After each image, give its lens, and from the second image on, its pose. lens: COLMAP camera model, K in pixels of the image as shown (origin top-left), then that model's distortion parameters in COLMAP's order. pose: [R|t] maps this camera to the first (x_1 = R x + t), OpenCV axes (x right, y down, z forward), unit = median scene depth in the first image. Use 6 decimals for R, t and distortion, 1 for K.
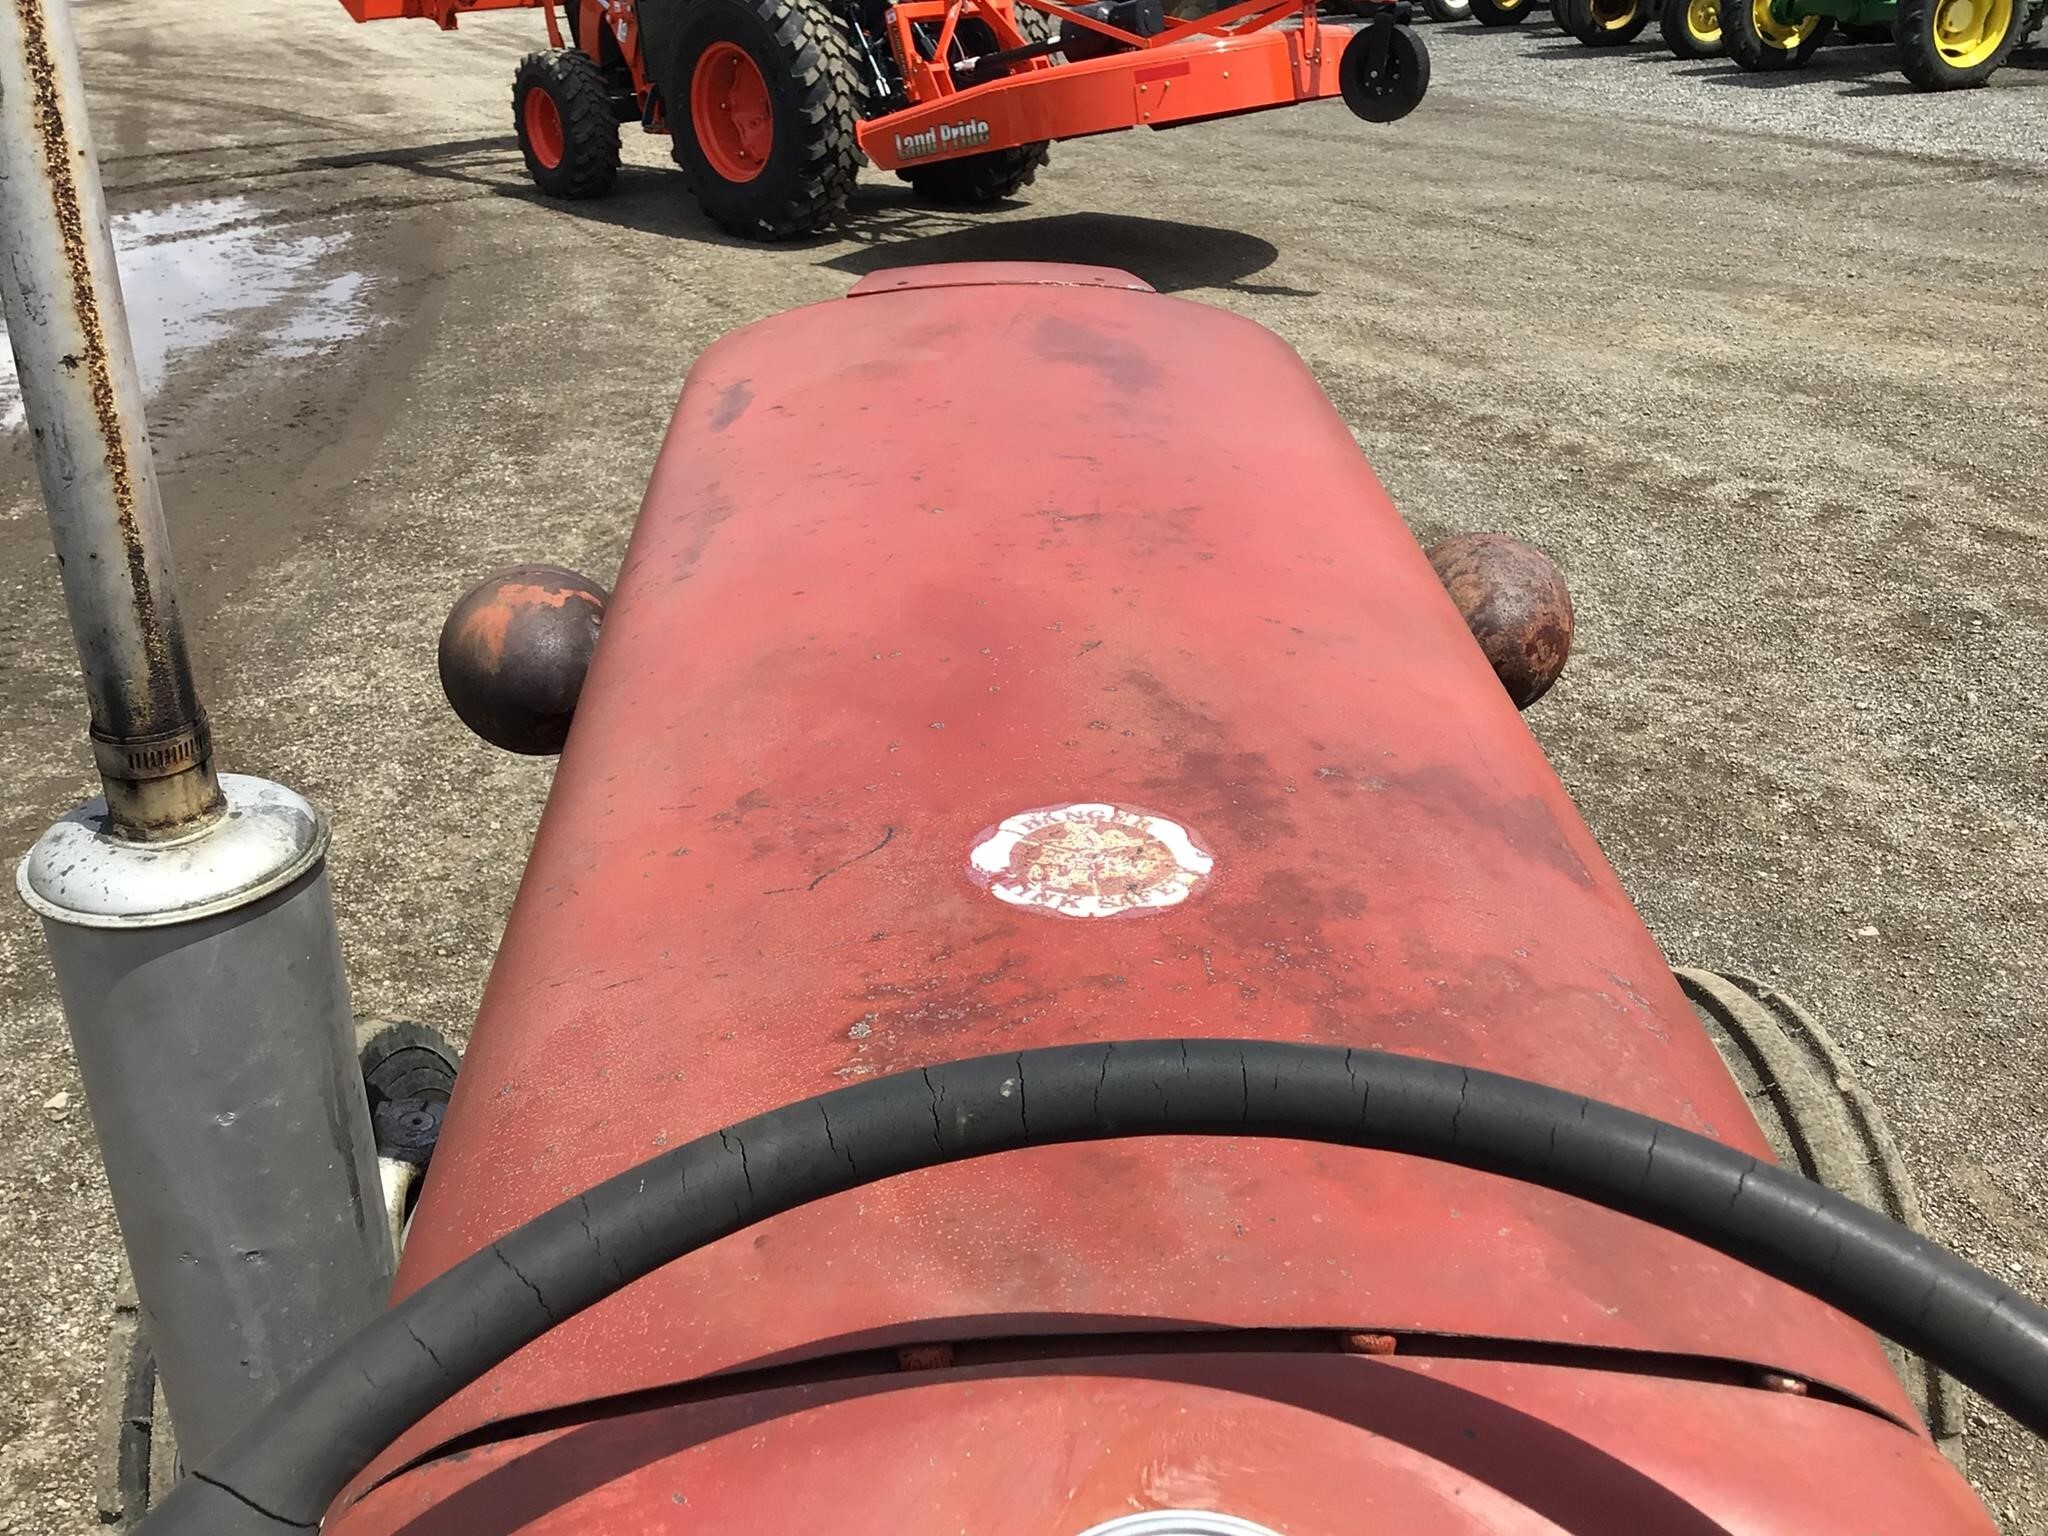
lens RADIAL K [[1866.8, 0, 1022.1], [0, 1866.8, 762.8], [0, 0, 1]] dist [0.058416, -0.124619]
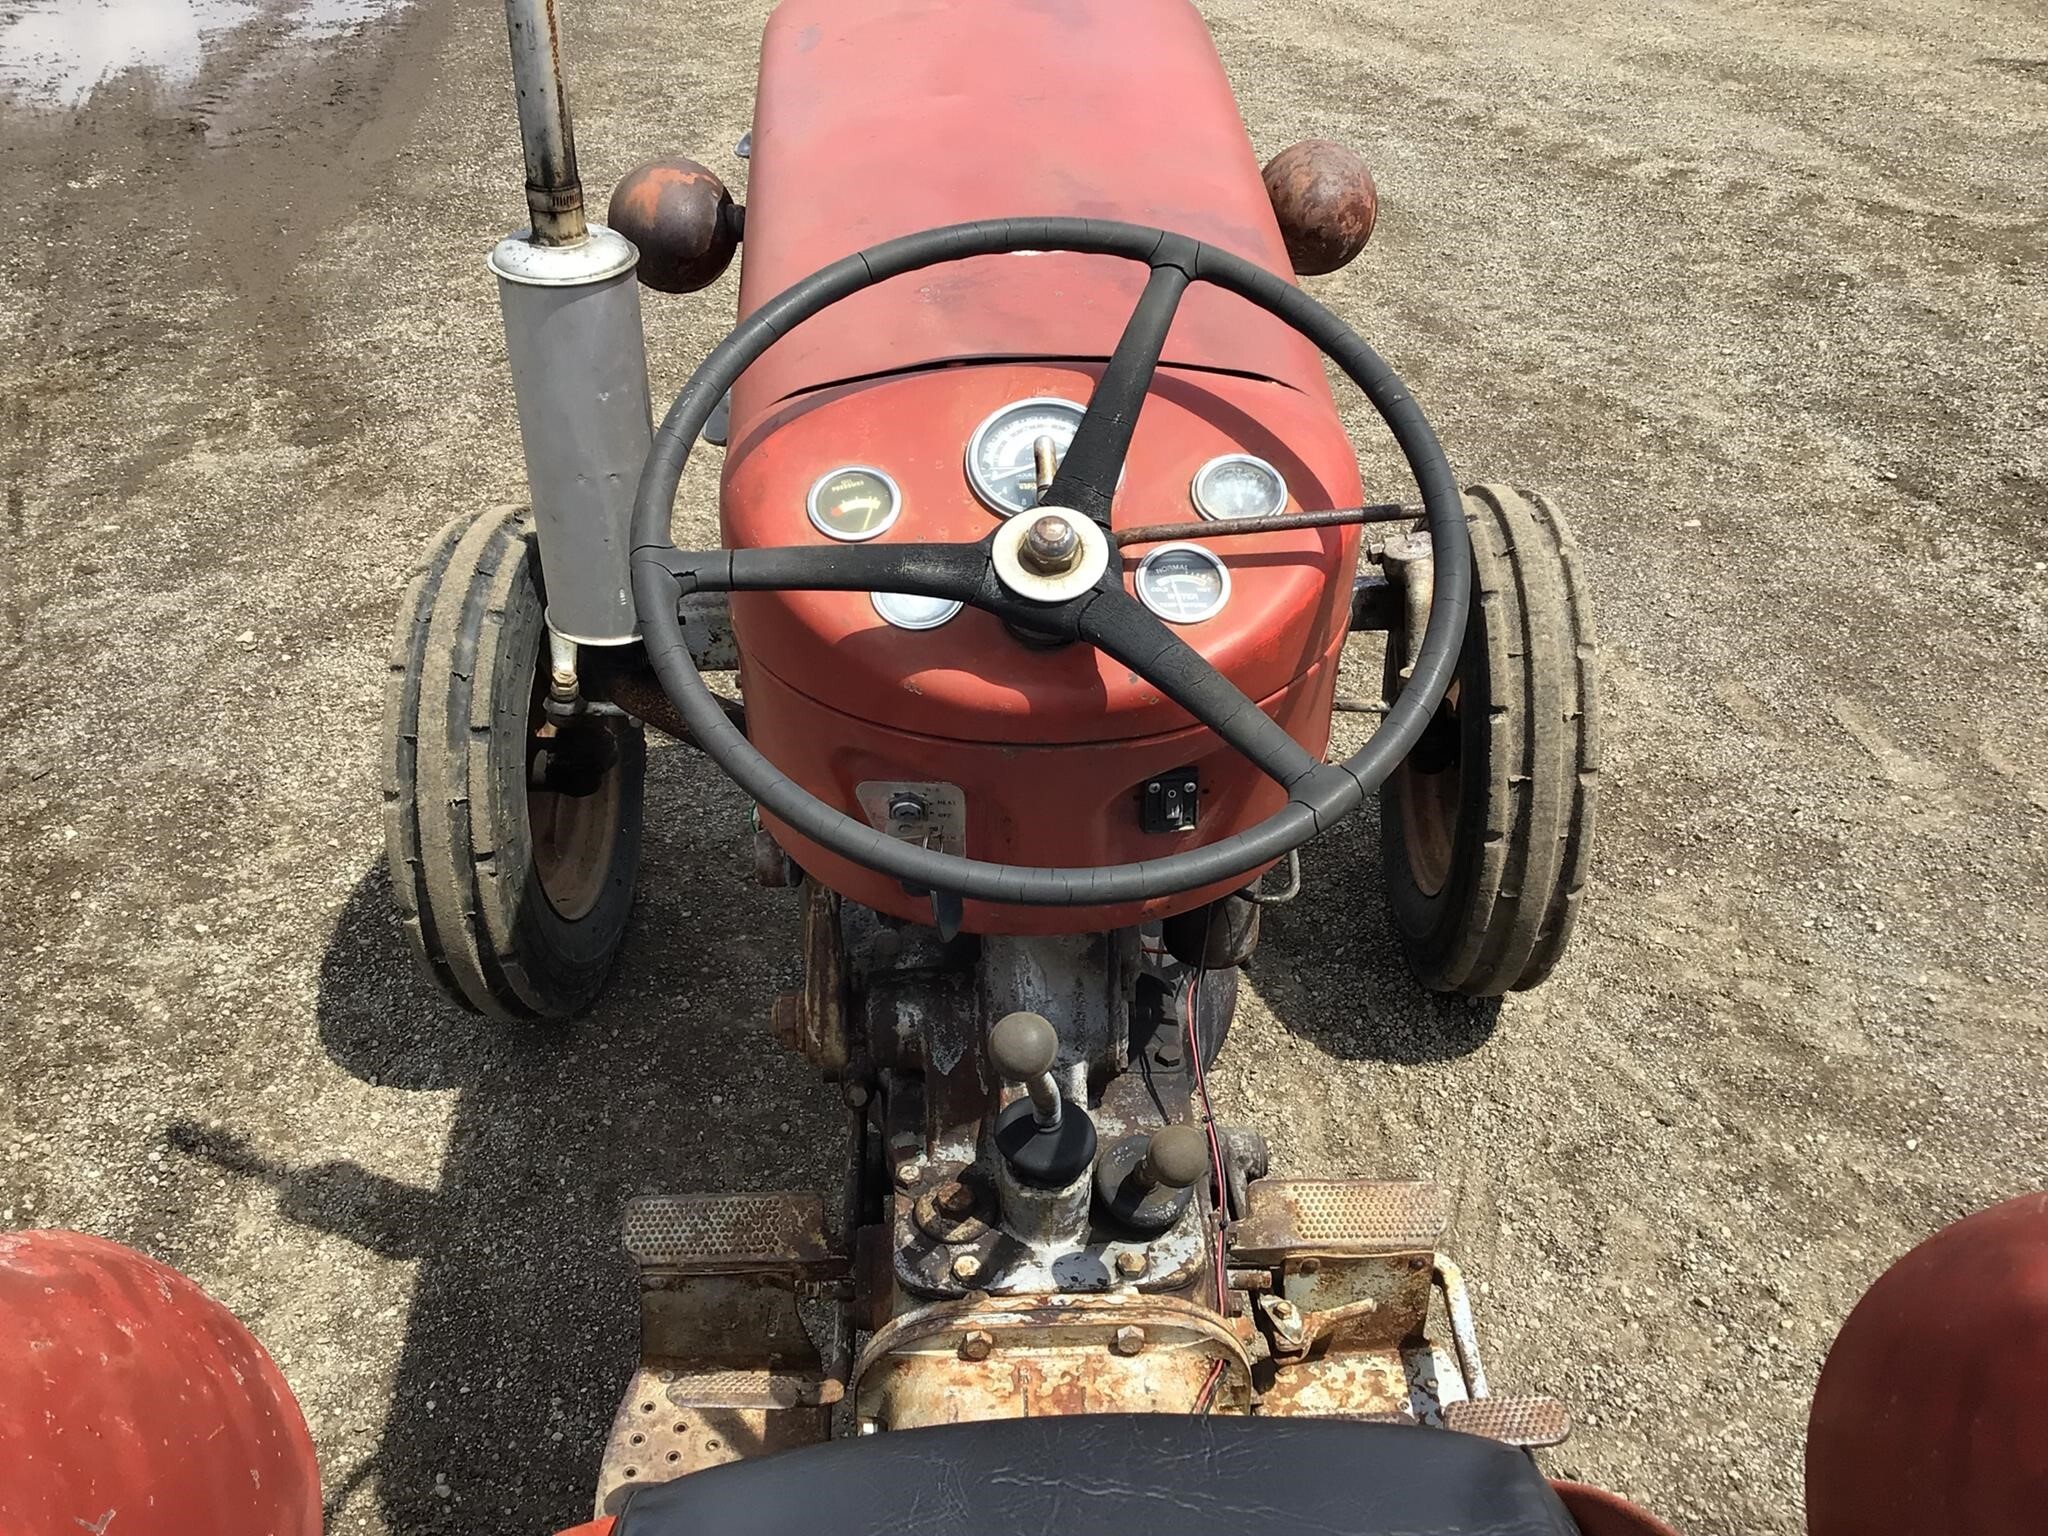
lens RADIAL K [[1866.8, 0, 1024.0], [0, 1866.8, 769.6], [0, 0, 1]] dist [0.058416, -0.124619]
pose [[0.999973, 0.003808, 0.006249, 0.003515], [-0.004708, 0.988534, 0.150928, 0.052035], [-0.005602, -0.150953, 0.988525, -0.190674]]
